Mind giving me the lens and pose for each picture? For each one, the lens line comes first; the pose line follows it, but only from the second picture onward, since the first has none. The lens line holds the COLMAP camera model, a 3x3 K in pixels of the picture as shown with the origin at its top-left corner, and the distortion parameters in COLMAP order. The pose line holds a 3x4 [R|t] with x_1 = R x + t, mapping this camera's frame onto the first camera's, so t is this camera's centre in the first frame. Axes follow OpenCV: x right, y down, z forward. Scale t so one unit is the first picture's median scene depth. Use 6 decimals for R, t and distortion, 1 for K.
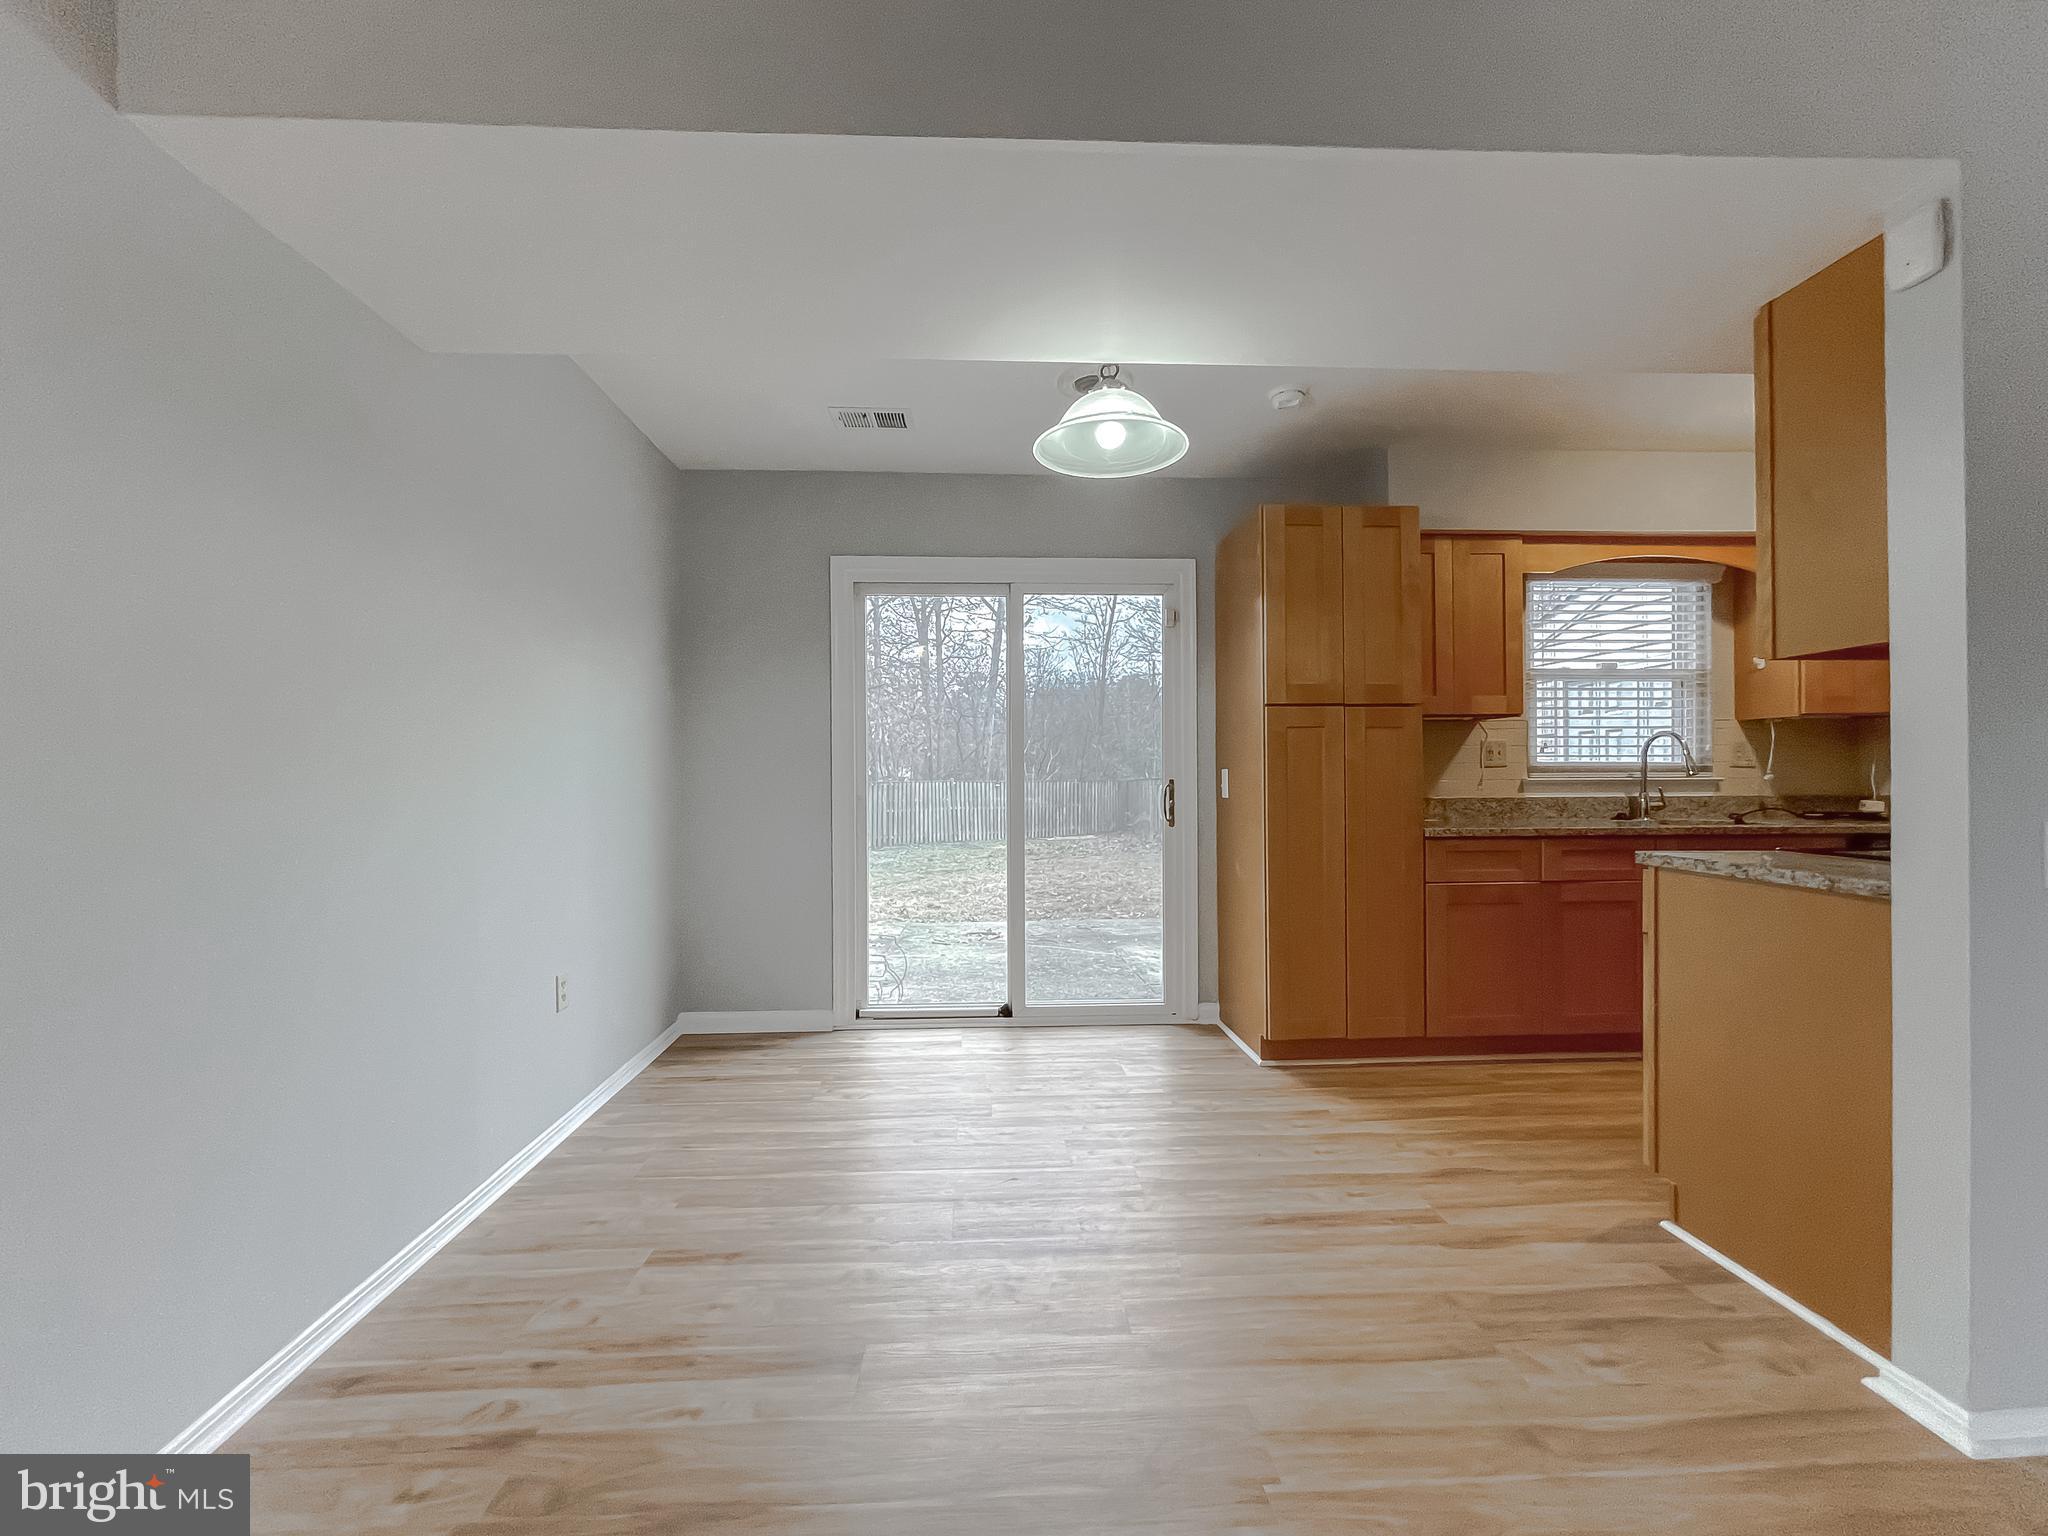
lens RADIAL K [[853.5, 0, 1014.9], [0, 853.5, 776.4], [0, 0, 1]] dist [-0.000628, 0.000413]
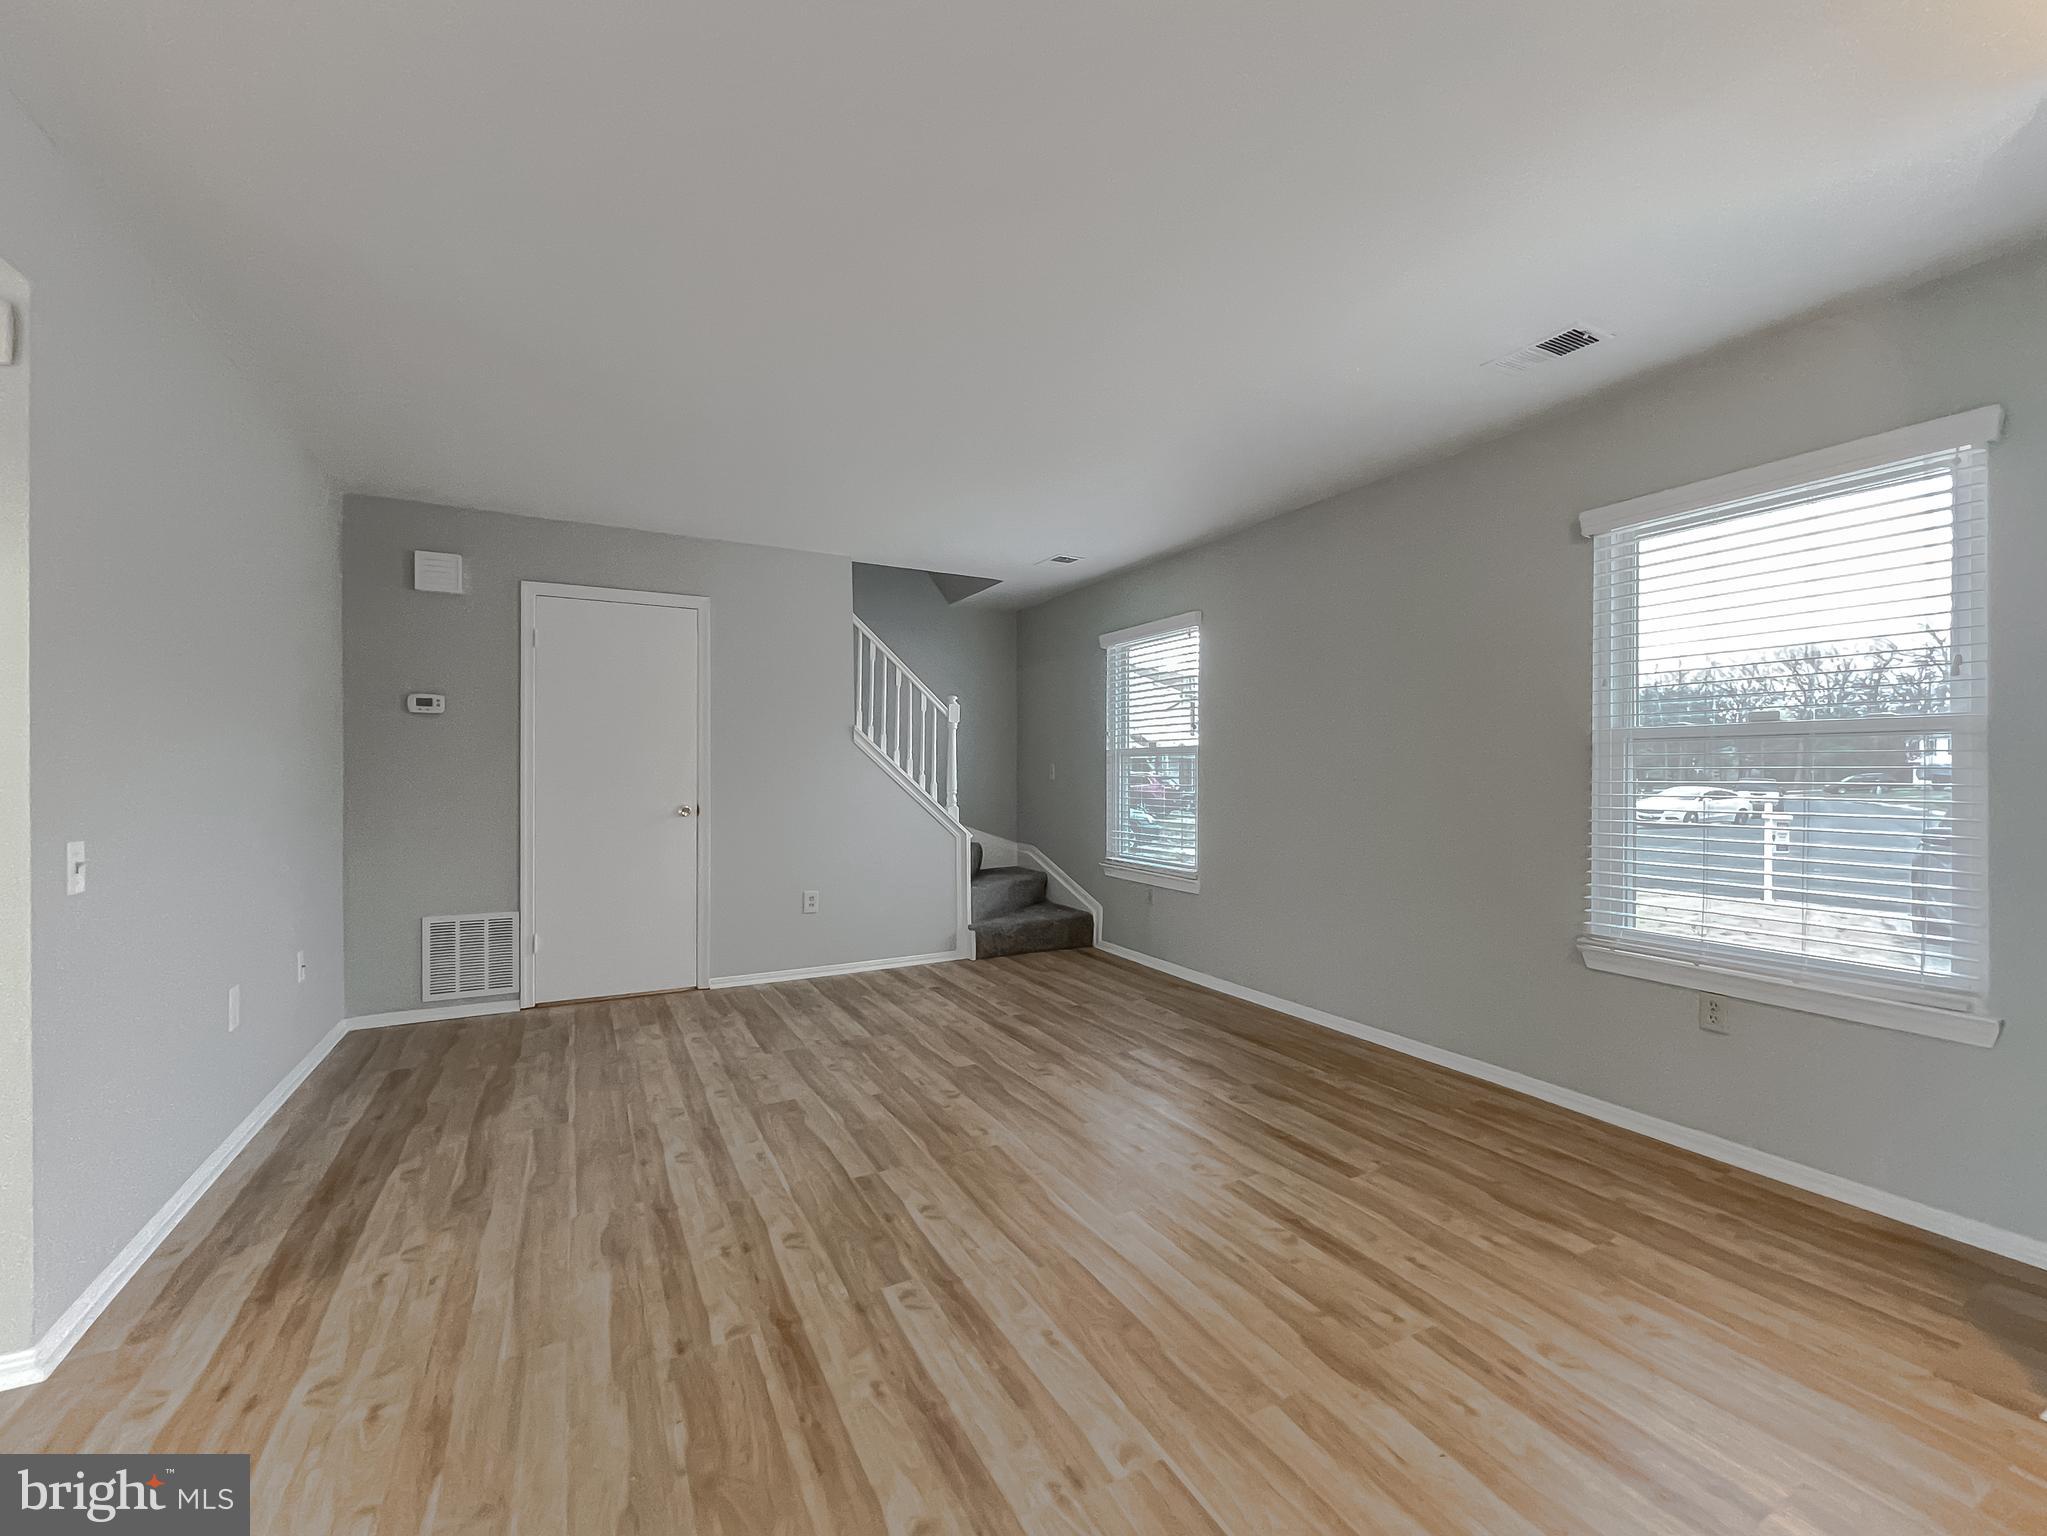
lens RADIAL K [[841.1, 0, 1021.1], [0, 841.1, 774.7], [0, 0, 1]] dist [-0.001614, 0.000339]
pose [[-0.423291, 0.002107, 0.905991, -0.211171], [0.001372, 0.999998, -0.001684, -0.017540], [-0.905993, 0.000530, -0.423293, 0.105507]]
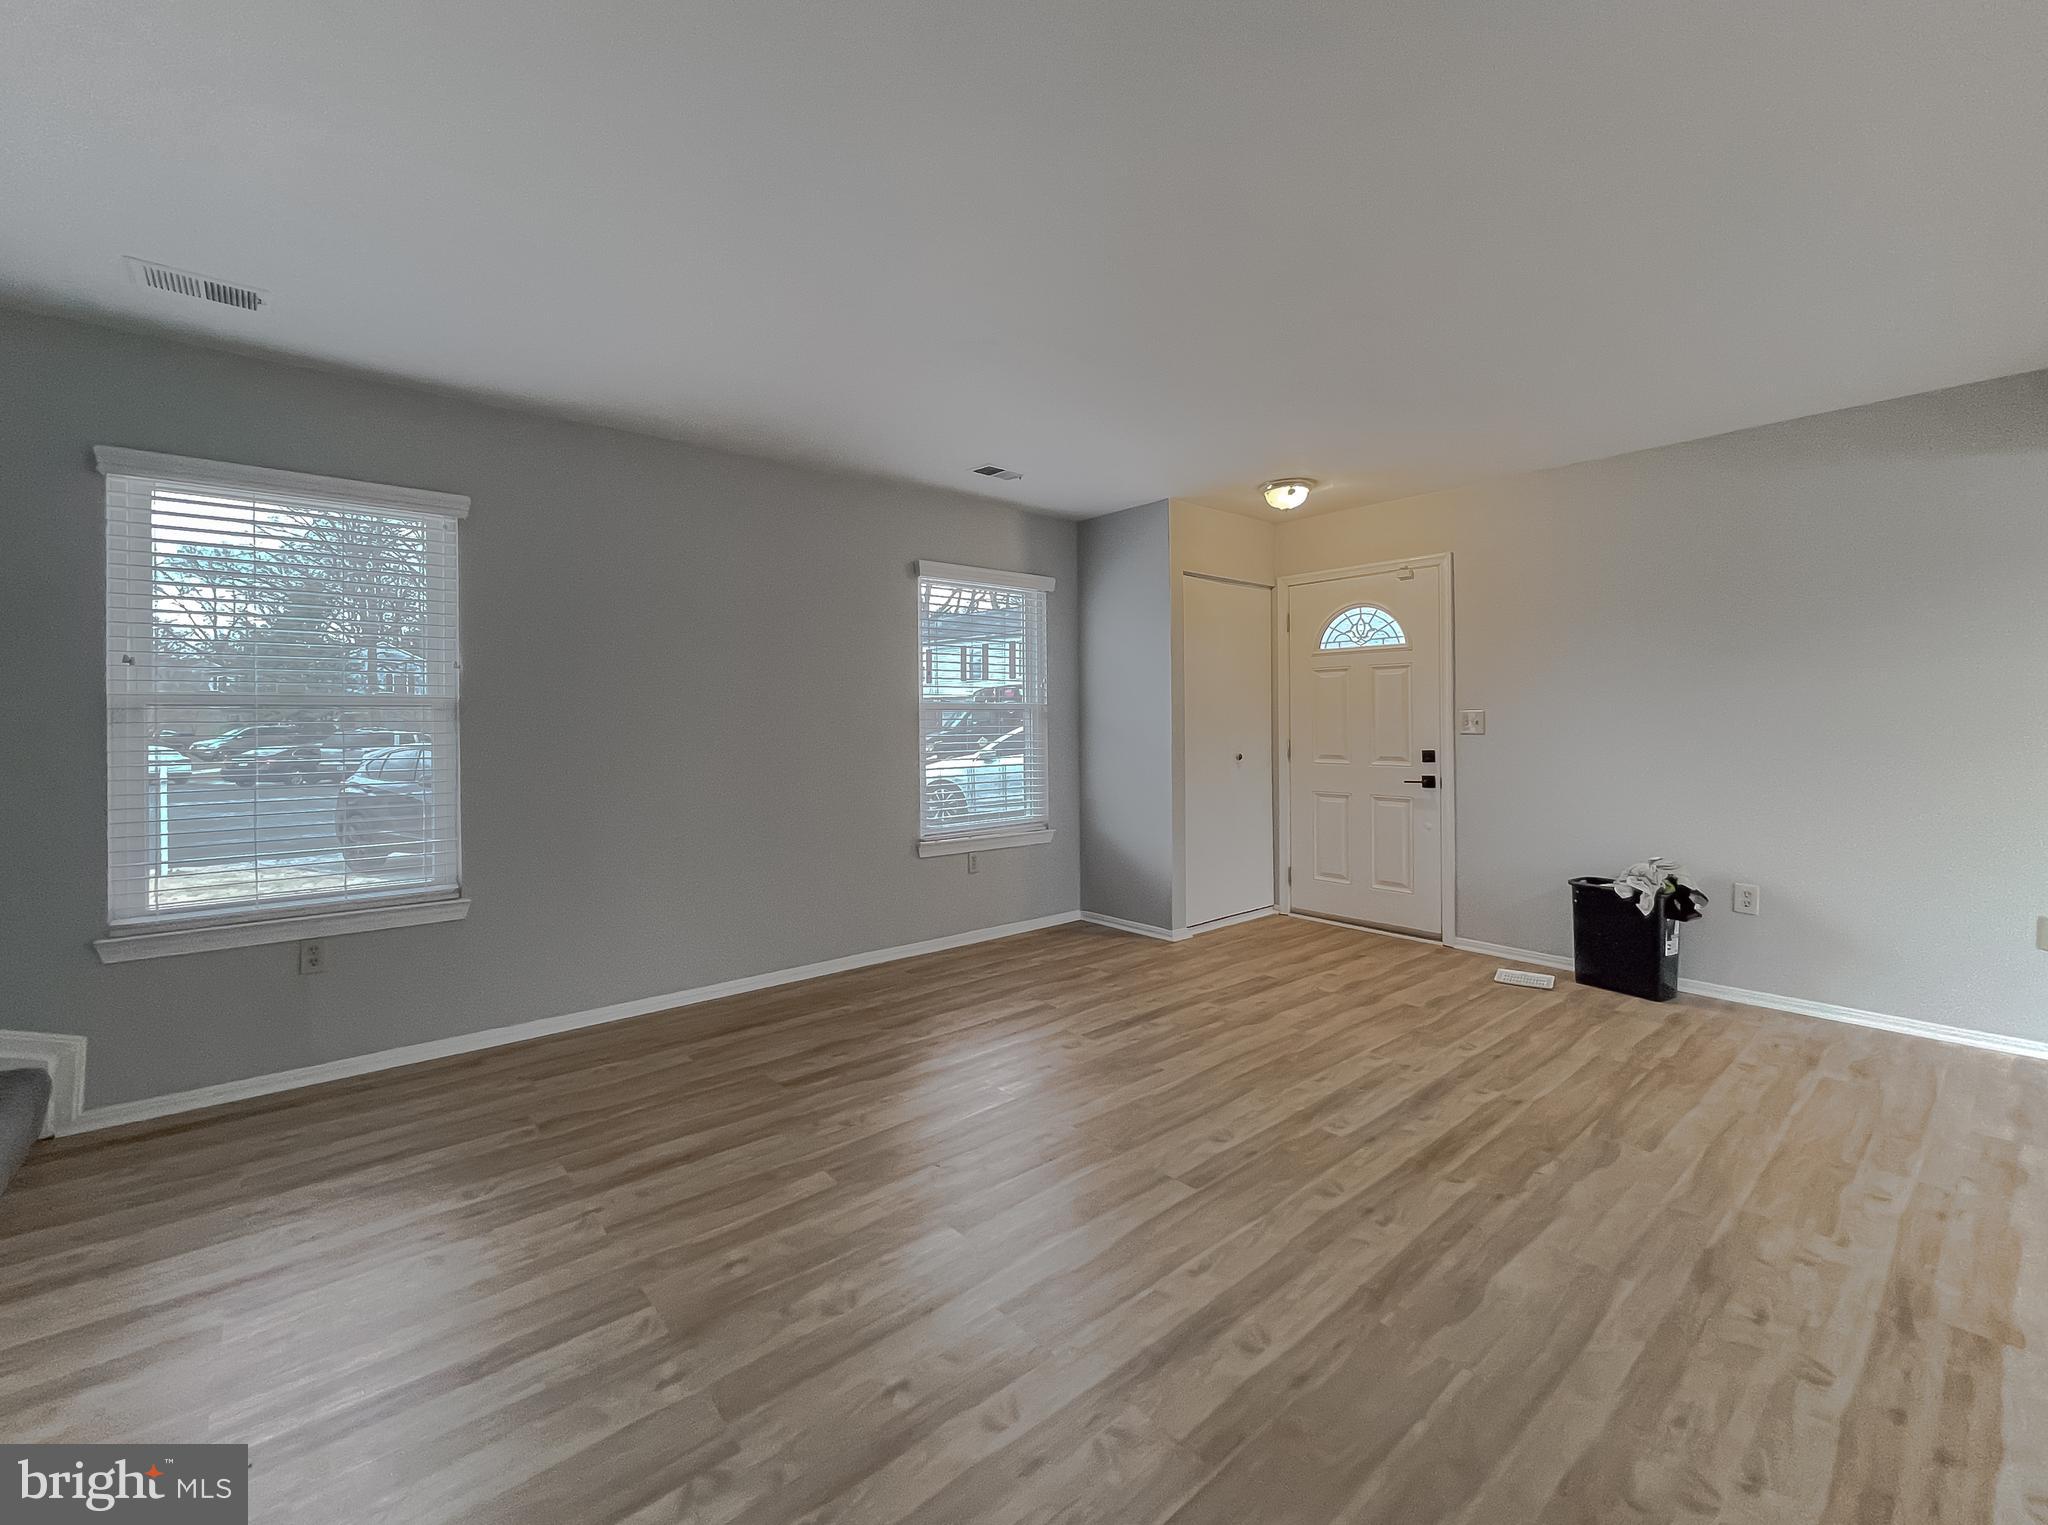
lens RADIAL K [[858.7, 0, 1007.7], [0, 858.7, 720.4], [0, 0, 1]] dist [-0.000736, 0.000625]
pose [[-0.801376, 0.009376, -0.598087, 1.018438], [0.010742, 0.999941, 0.001282, -0.036208], [0.598064, -0.005397, -0.801430, 0.376144]]
